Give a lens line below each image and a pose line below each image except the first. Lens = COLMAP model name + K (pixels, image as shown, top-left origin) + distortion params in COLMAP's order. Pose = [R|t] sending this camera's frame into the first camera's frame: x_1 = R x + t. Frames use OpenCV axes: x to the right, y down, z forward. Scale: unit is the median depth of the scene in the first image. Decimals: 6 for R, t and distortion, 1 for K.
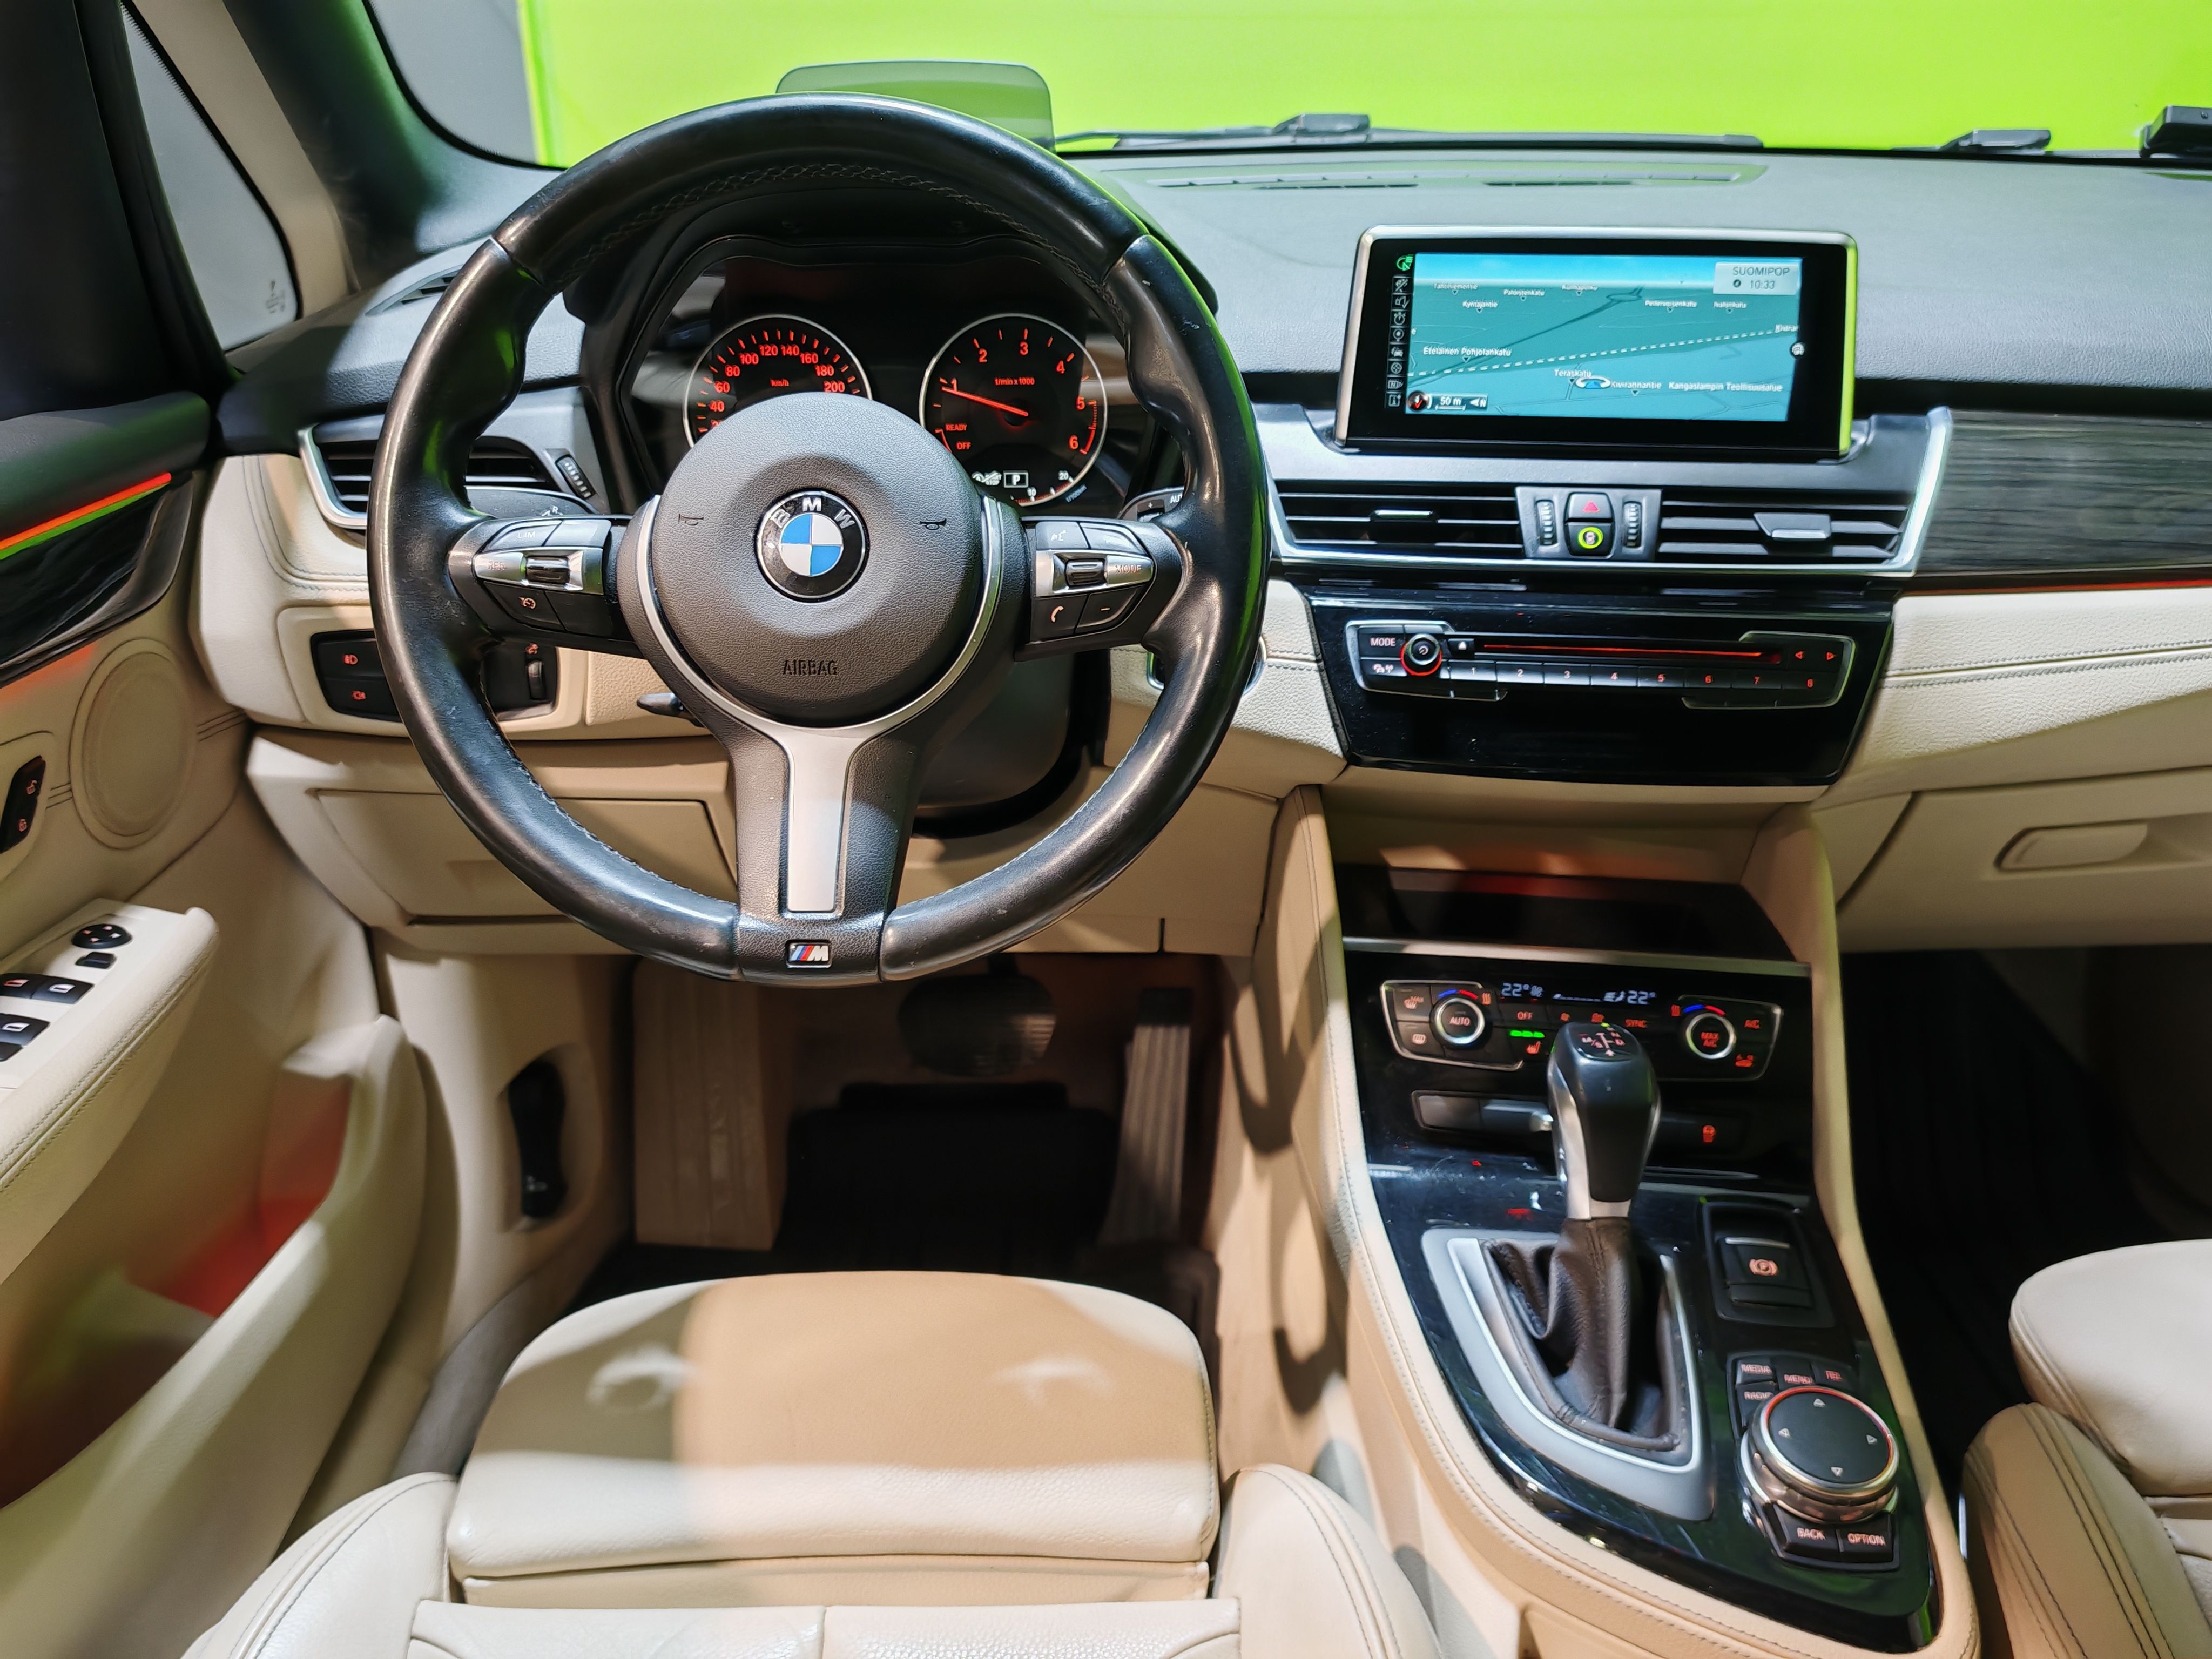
lens RADIAL K [[1905.8, 0, 1120.9], [0, 1905.8, 814.9], [0, 0, 1]] dist [0.042810, -0.102084]
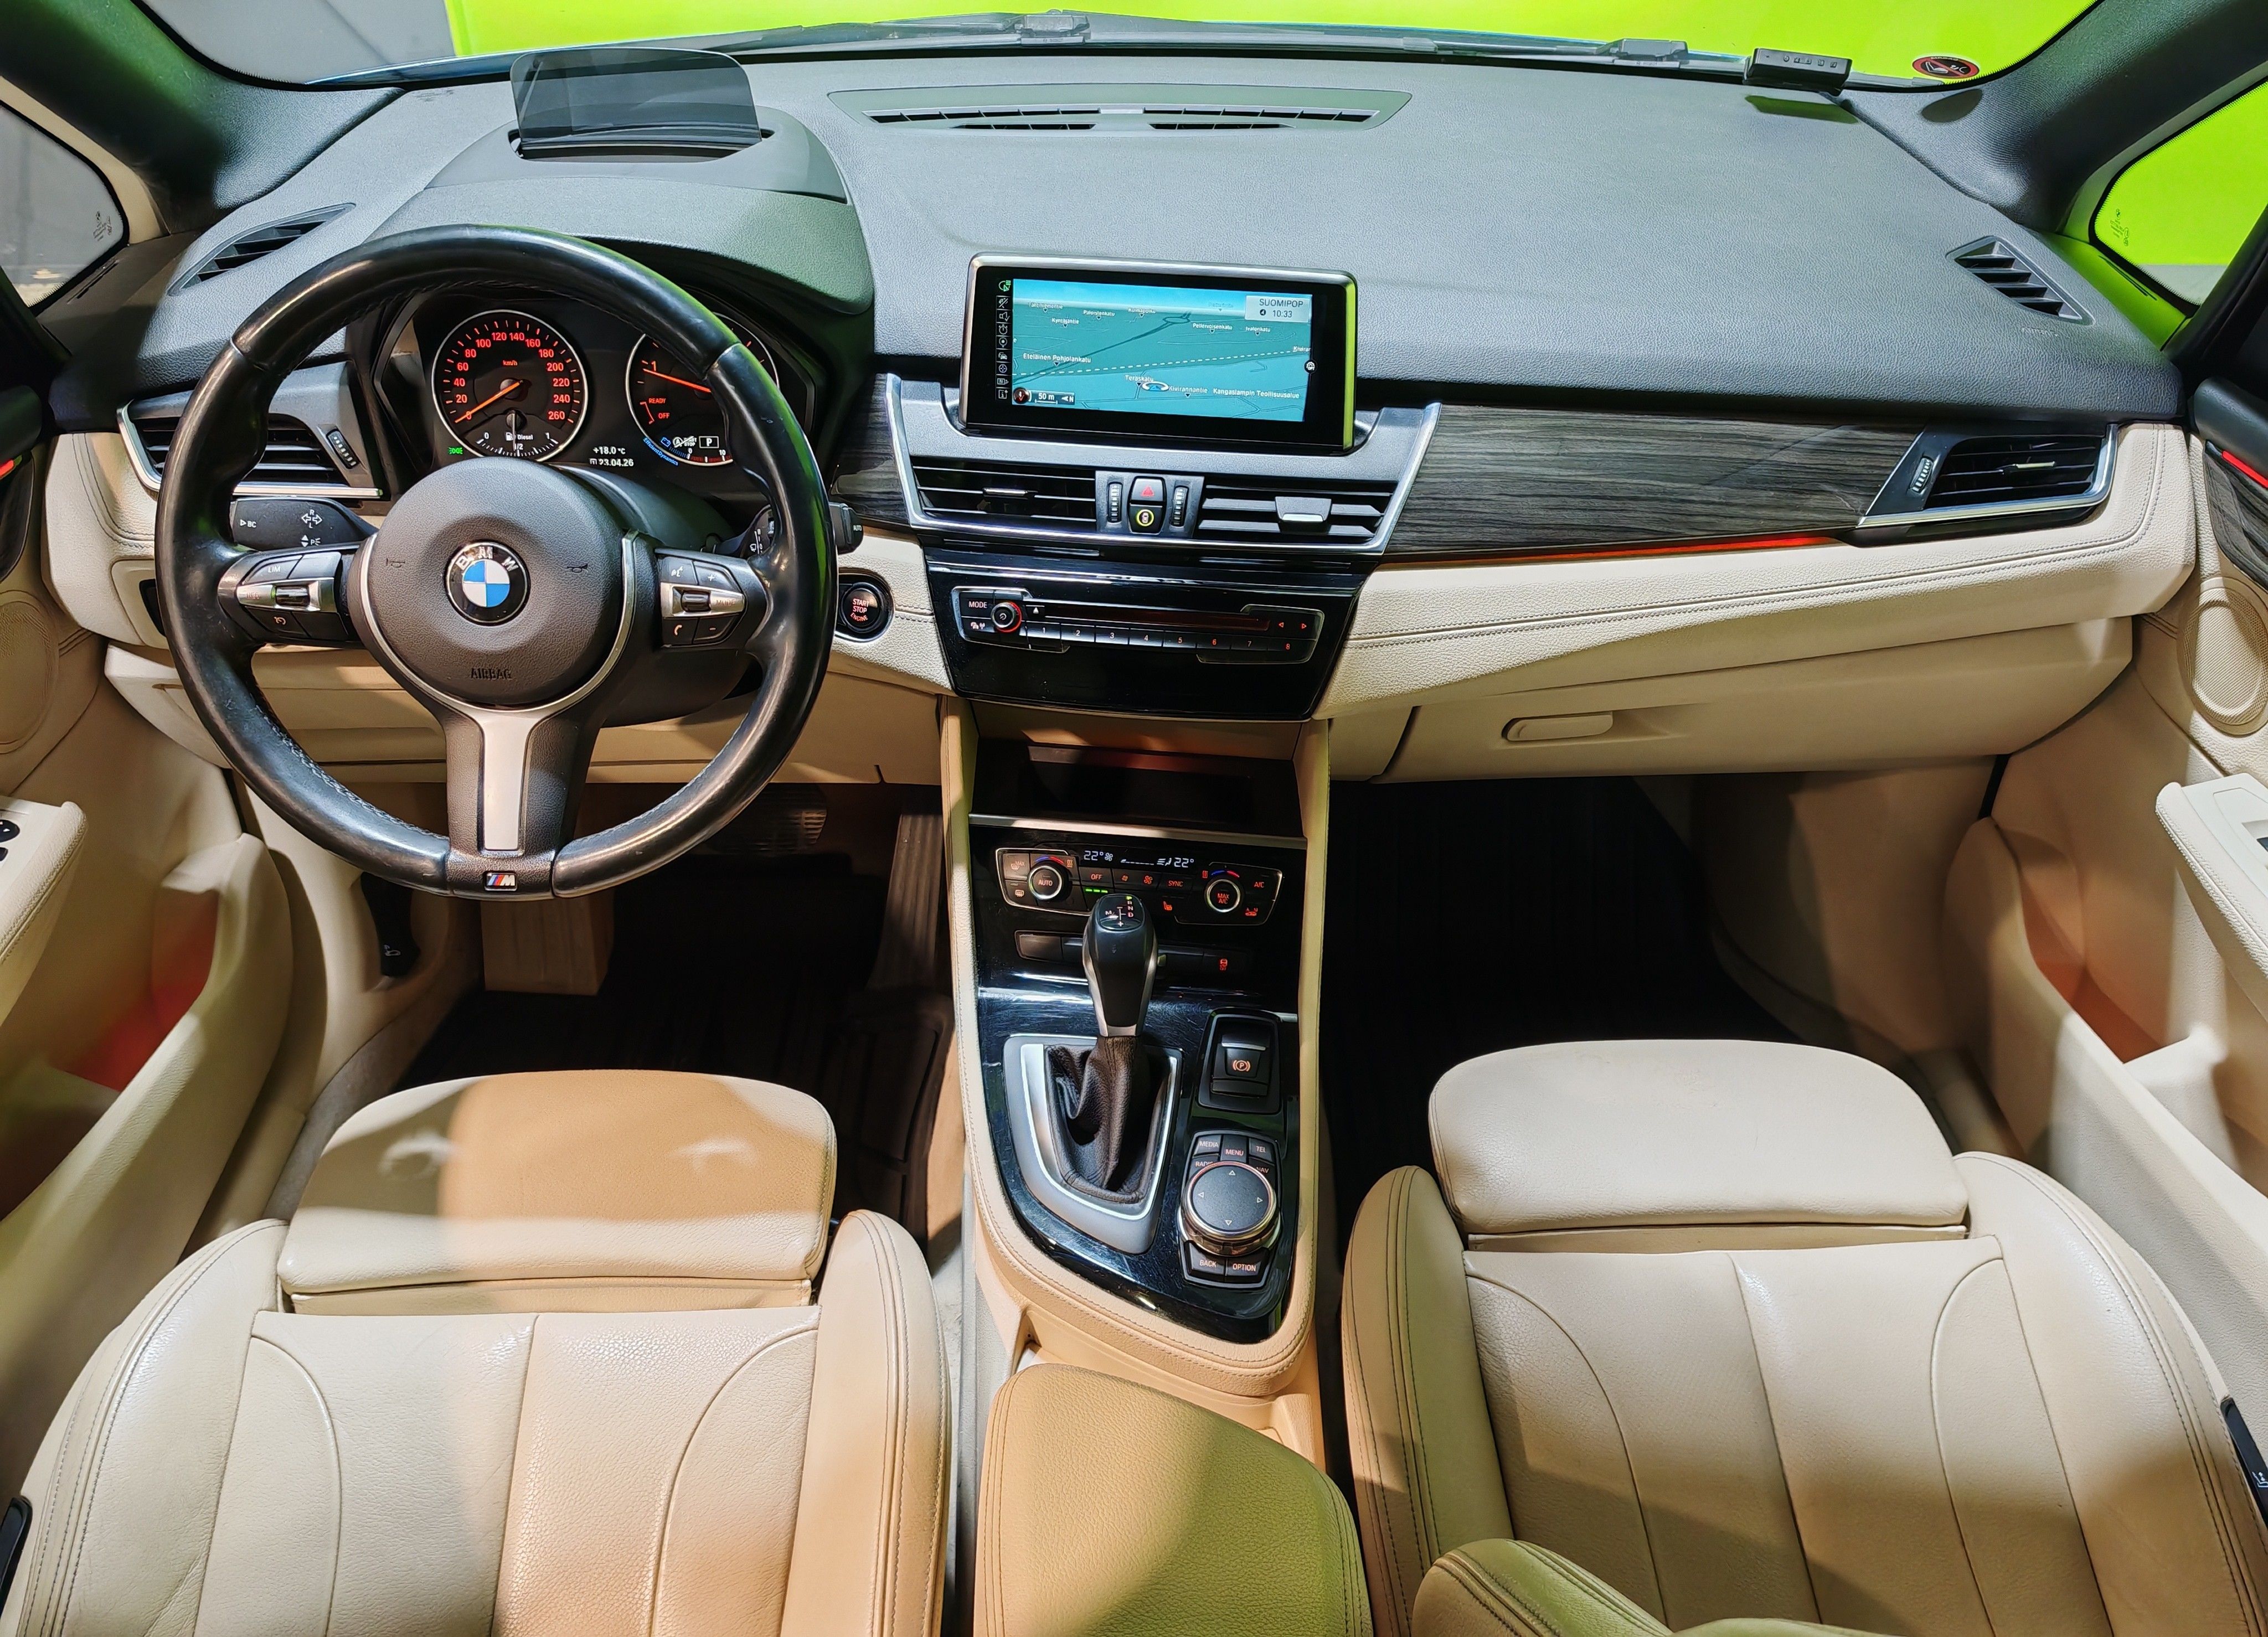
lens RADIAL K [[2006.7, 0, 1232.4], [0, 2006.7, 774.0], [0, 0, 1]] dist [0.063208, -0.128712]
pose [[0.999557, 0.002742, 0.029636, 0.274584], [-0.008548, 0.980246, 0.197597, -0.251905], [-0.028509, -0.197763, 0.979835, -0.376229]]
